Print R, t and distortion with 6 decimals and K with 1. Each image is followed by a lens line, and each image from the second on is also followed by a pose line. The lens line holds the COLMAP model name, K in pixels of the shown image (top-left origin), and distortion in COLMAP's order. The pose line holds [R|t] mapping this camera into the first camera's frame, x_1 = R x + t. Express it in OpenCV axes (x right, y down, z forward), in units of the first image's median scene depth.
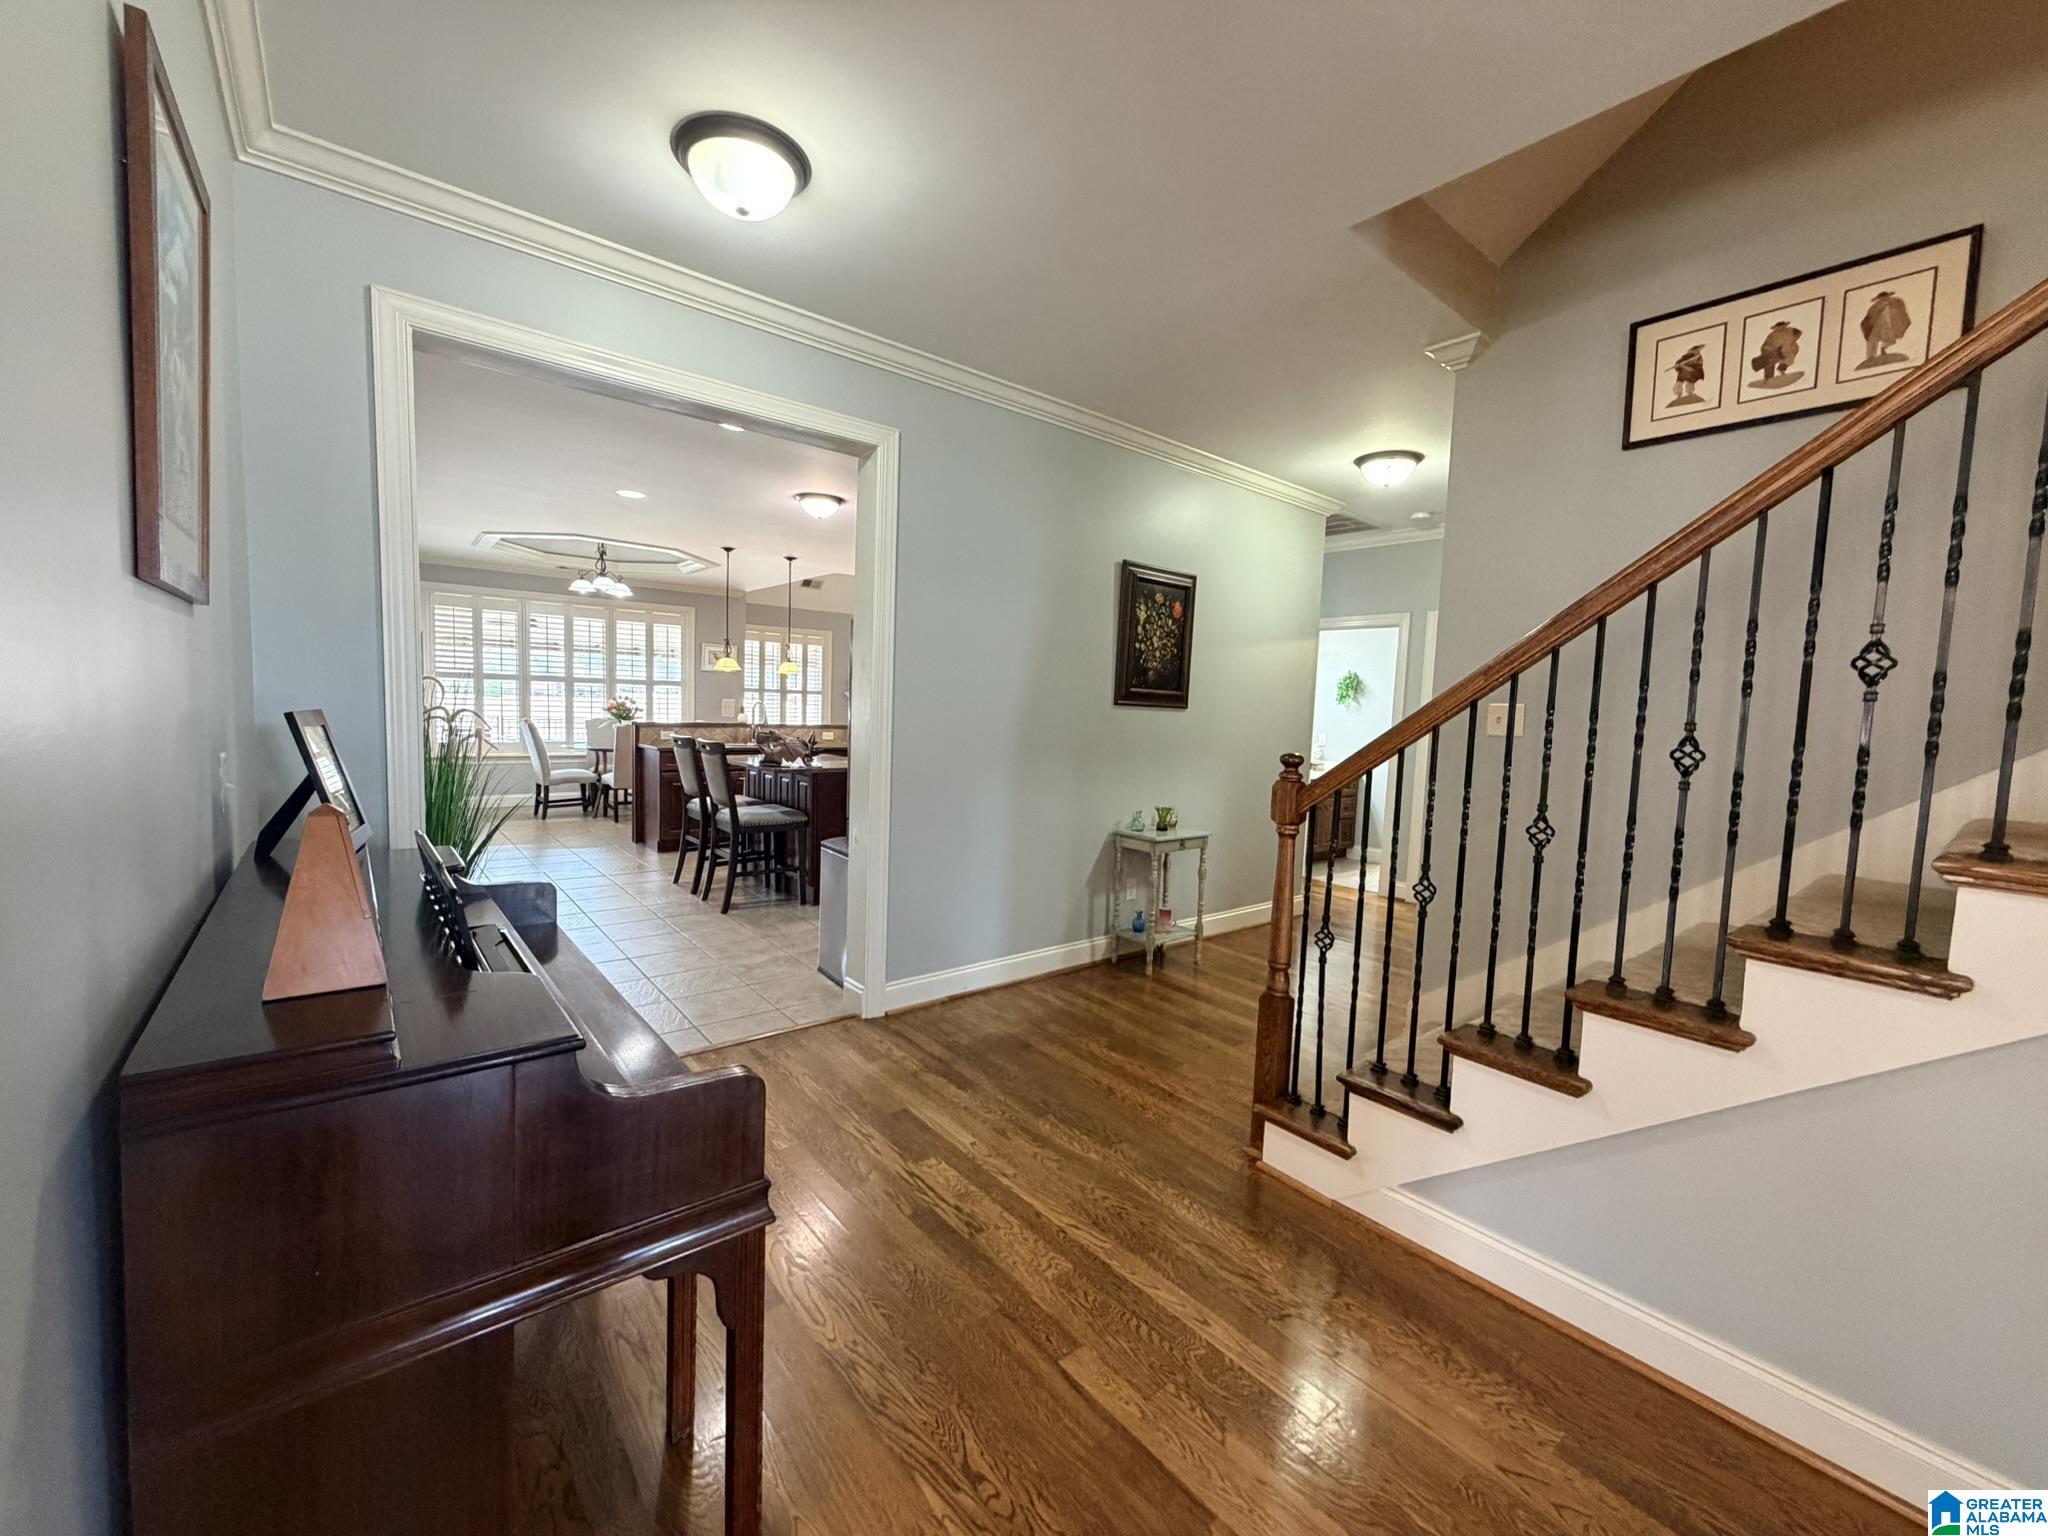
lens RADIAL K [[821.6, 0, 1023.5], [0, 821.6, 767.5], [0, 0, 1]] dist [-0.000473, 0.000147]
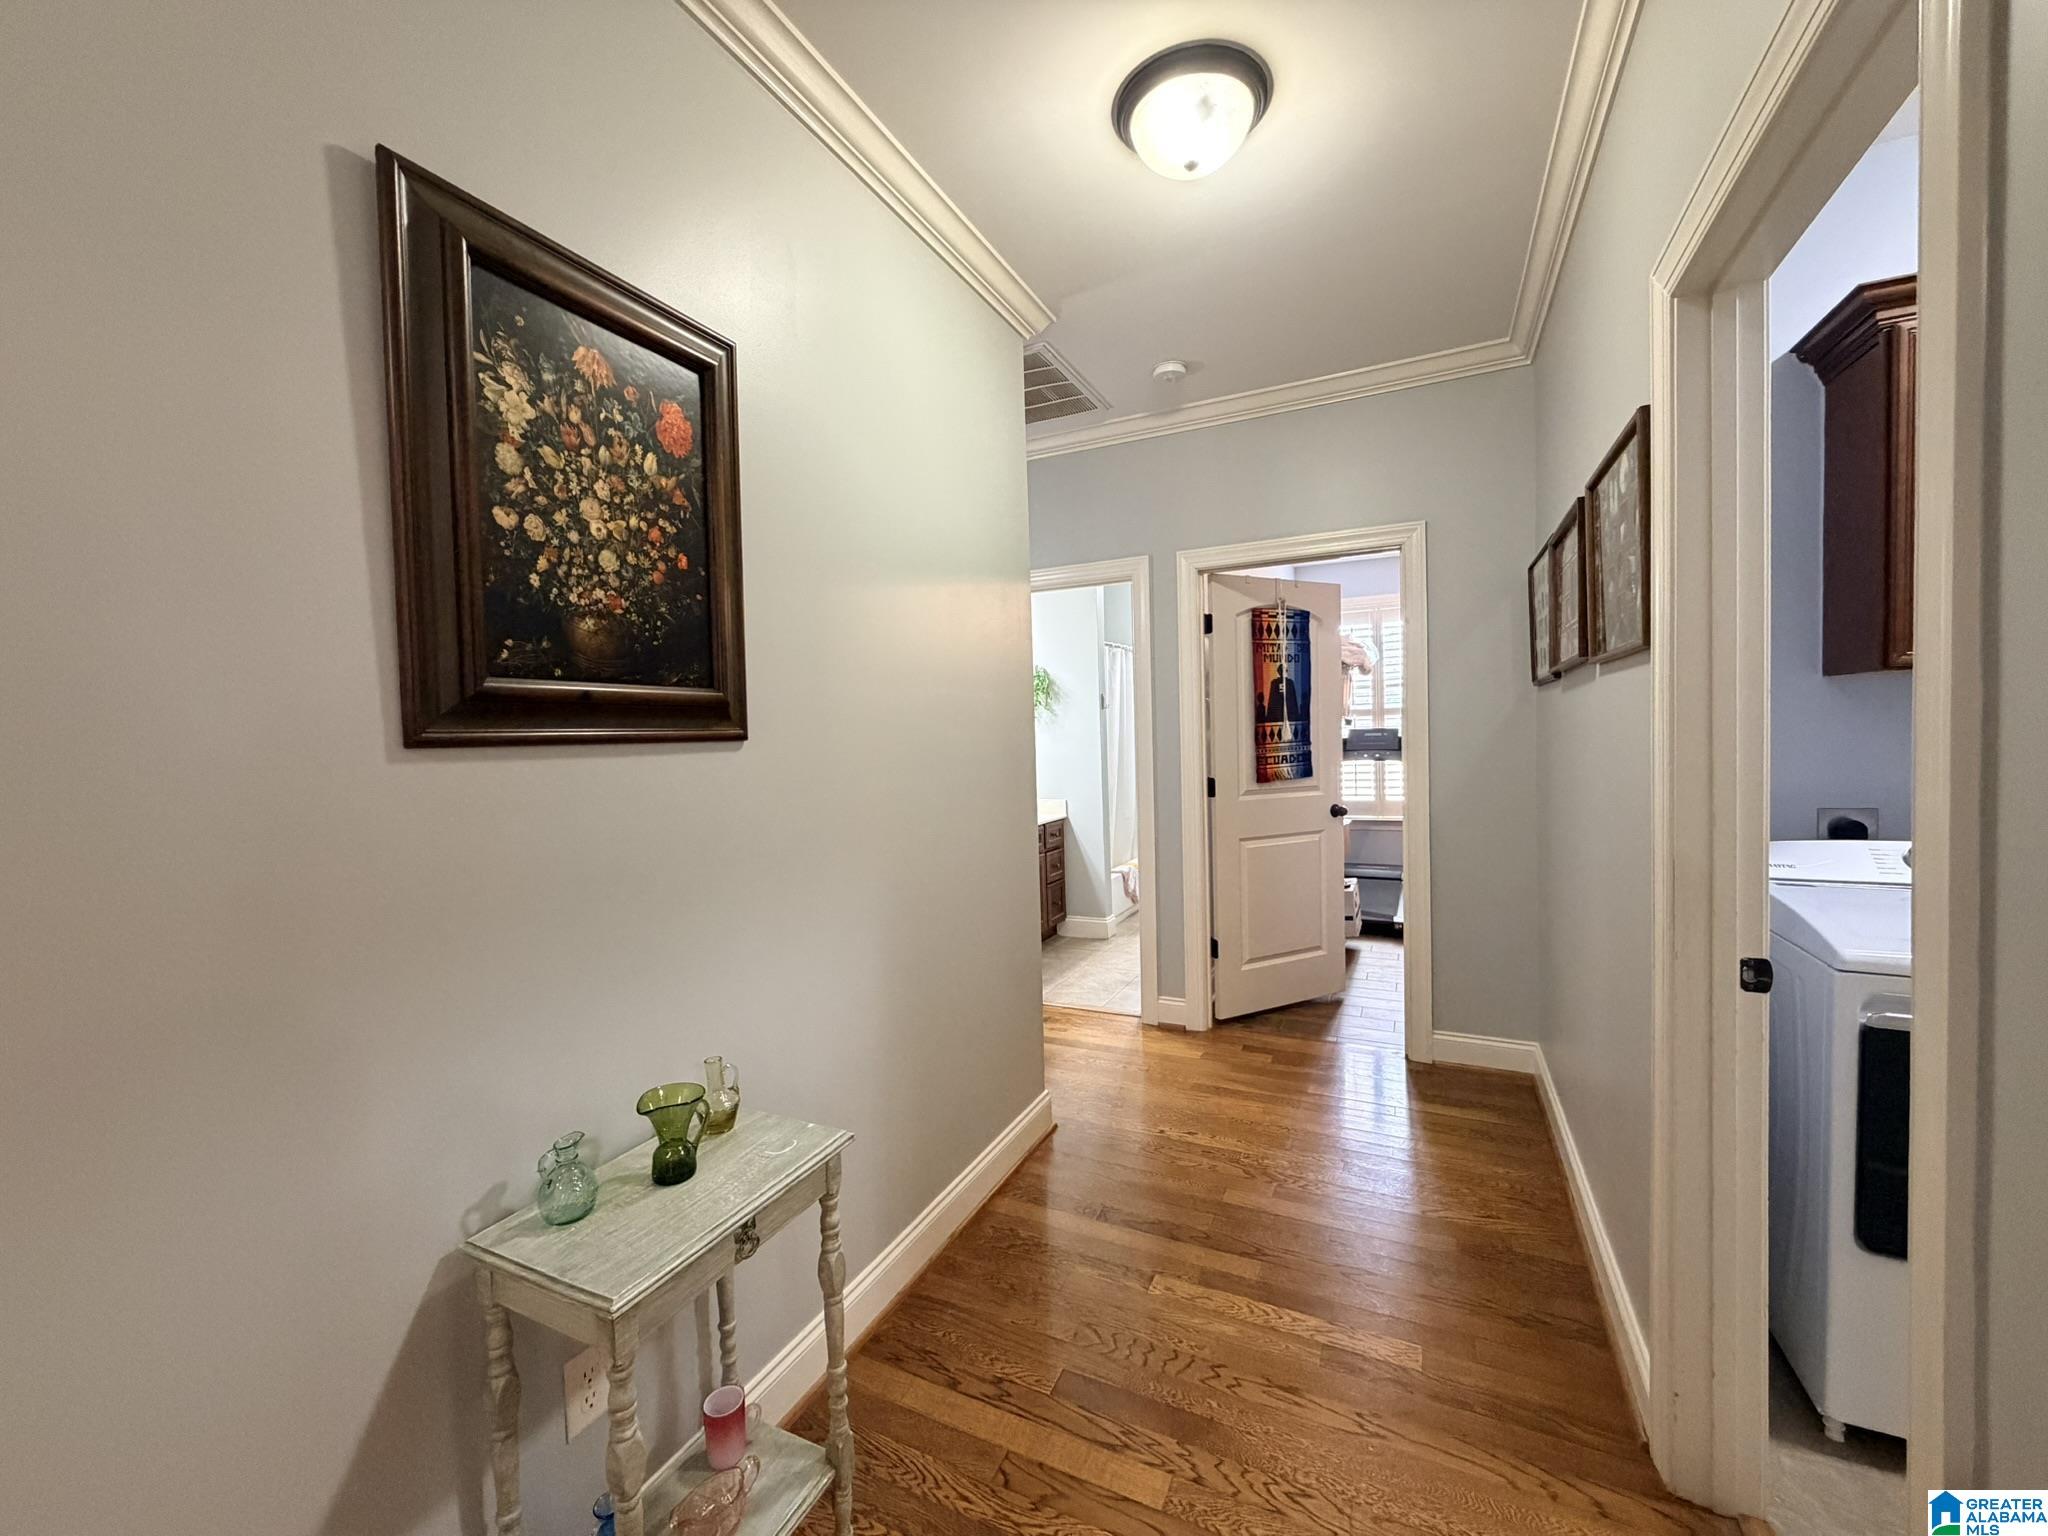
lens RADIAL K [[821.6, 0, 1026.2], [0, 821.6, 762.5], [0, 0, 1]] dist [-0.000473, 0.000147]
pose [[0.908358, -0.084104, 0.409648, 0.172998], [0.099076, 0.994960, -0.015420, -0.048074], [-0.406287, 0.054593, 0.912113, 0.679133]]
